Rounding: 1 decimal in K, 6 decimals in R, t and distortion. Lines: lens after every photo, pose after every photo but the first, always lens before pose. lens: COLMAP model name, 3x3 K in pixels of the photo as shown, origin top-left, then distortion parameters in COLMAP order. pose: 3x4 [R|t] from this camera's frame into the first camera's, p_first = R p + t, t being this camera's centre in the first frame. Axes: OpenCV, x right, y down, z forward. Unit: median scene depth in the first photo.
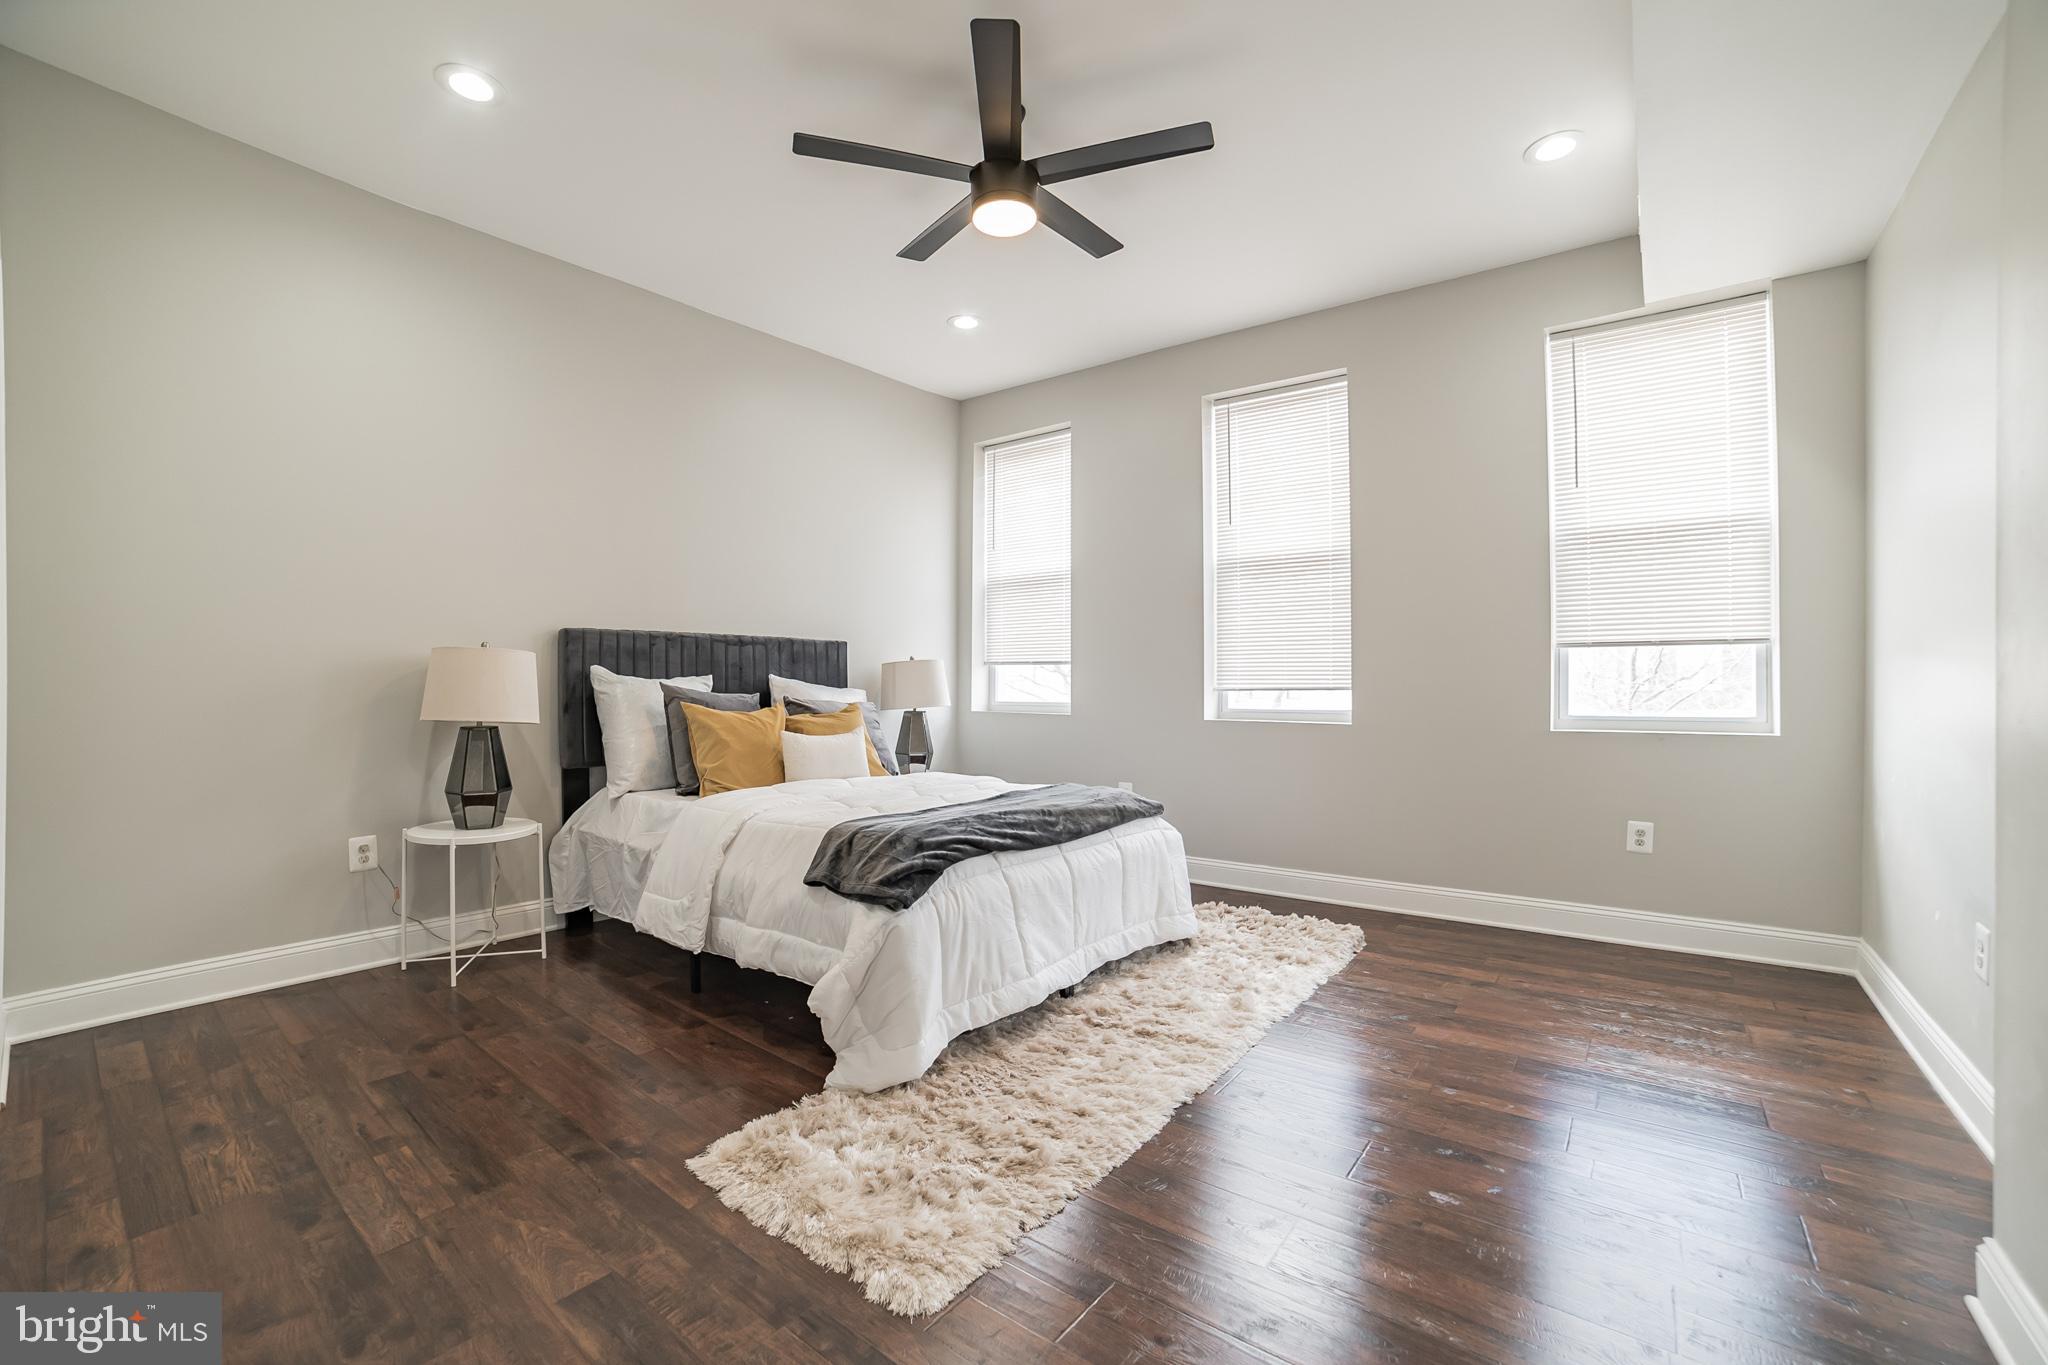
lens RADIAL K [[897.0, 0, 1024.0], [0, 897.0, 682.5], [0, 0, 1]] dist [-0.041136, -0.015534]
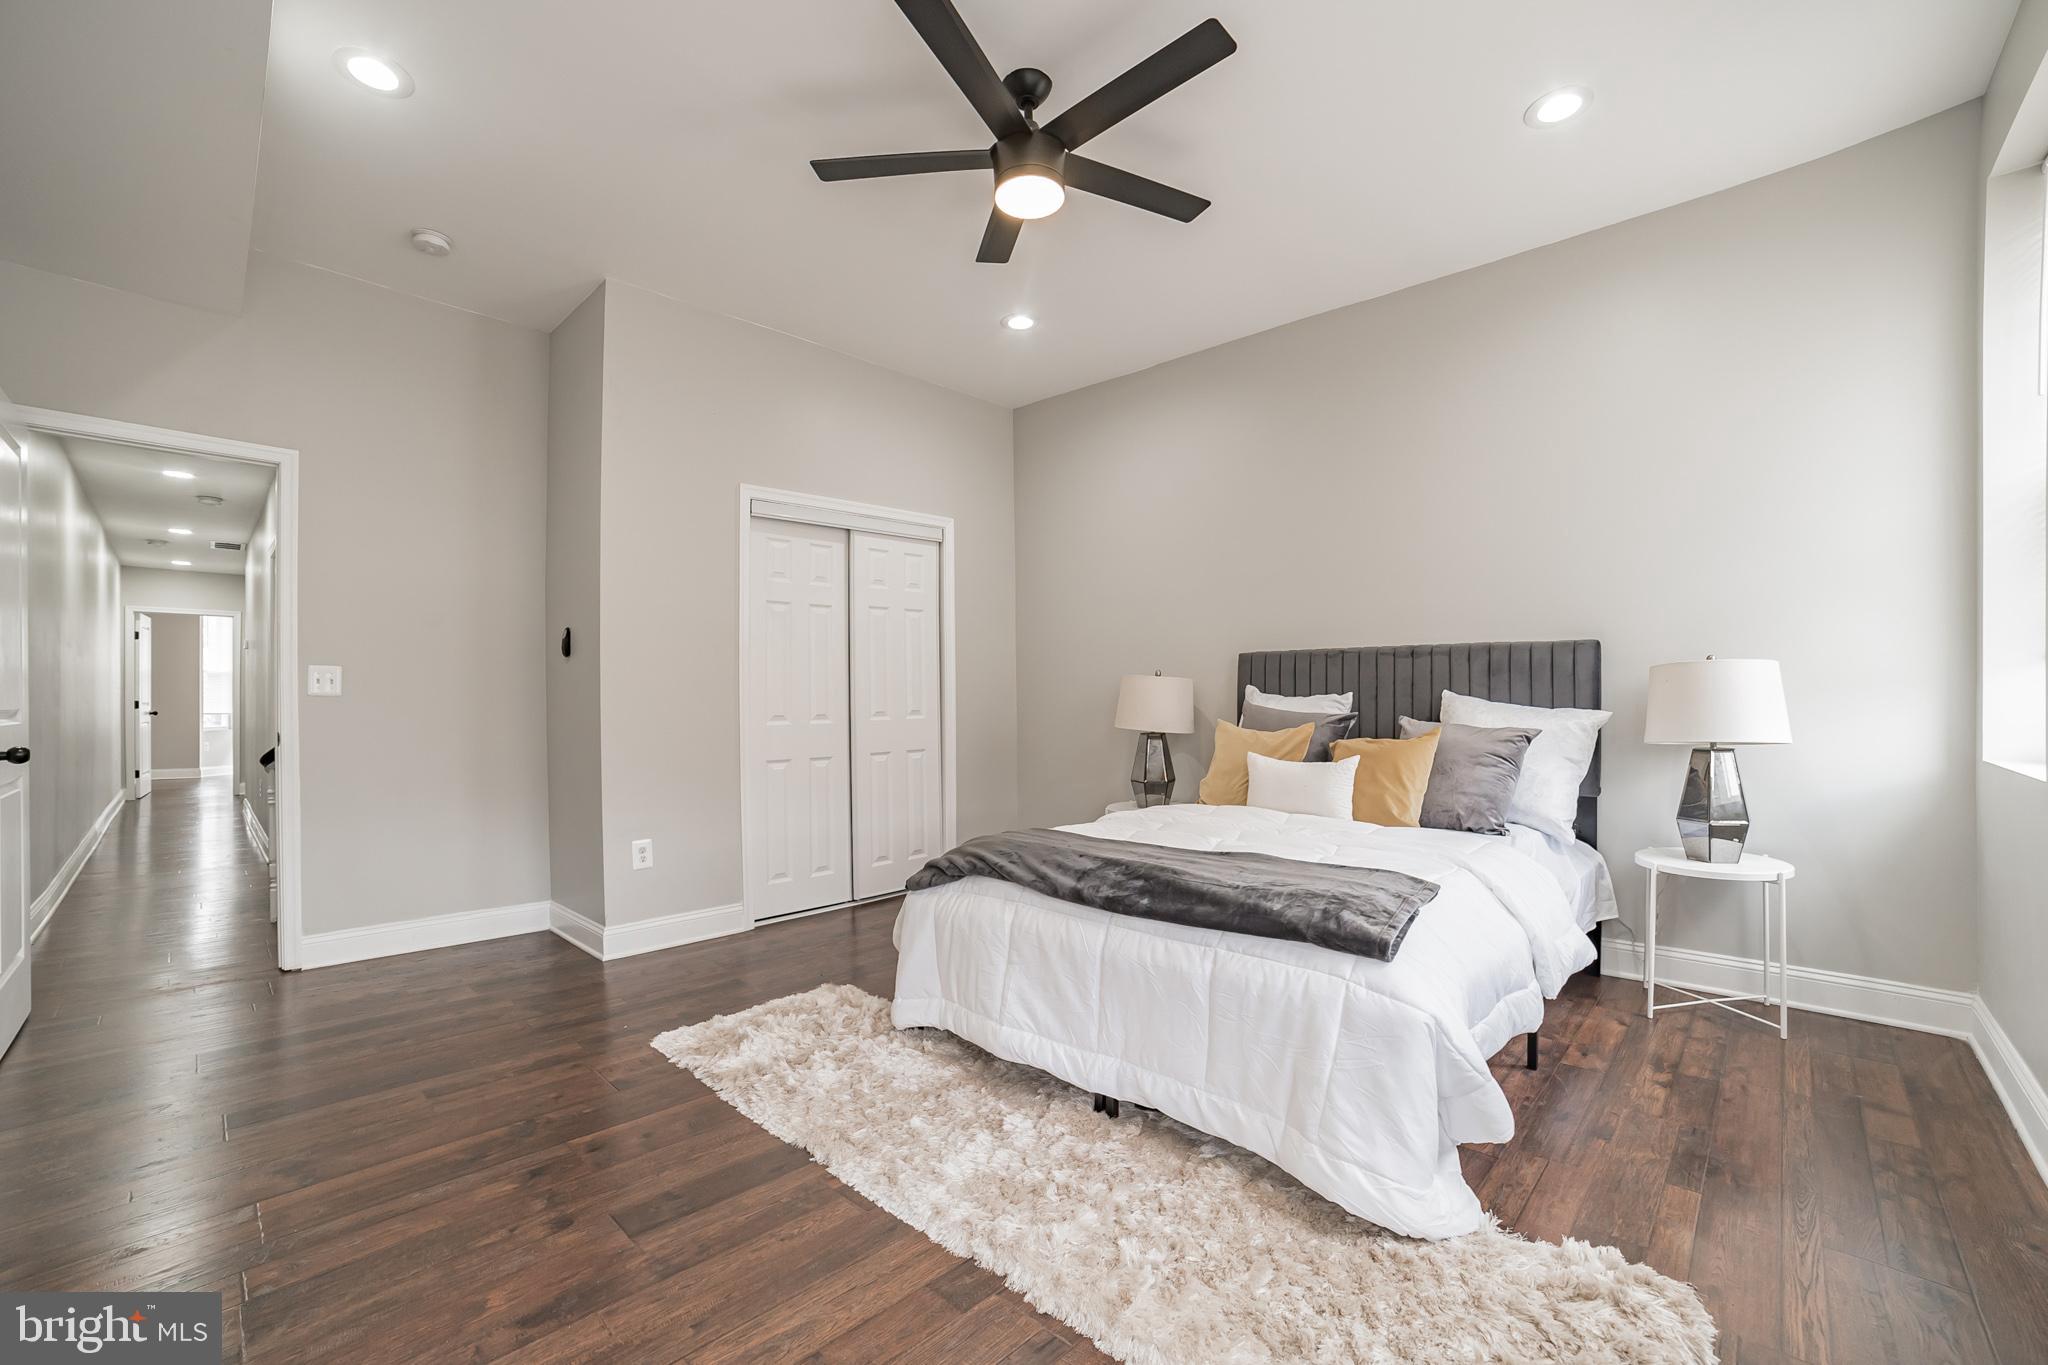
lens RADIAL K [[888.5, 0, 1017.9], [0, 888.5, 705.4], [0, 0, 1]] dist [-0.132745, 0.052116]
pose [[-0.125944, 0.006533, -0.992016, 0.597159], [-0.003807, 0.999968, 0.007069, 0.000479], [0.992030, 0.004667, -0.125915, 0.773982]]
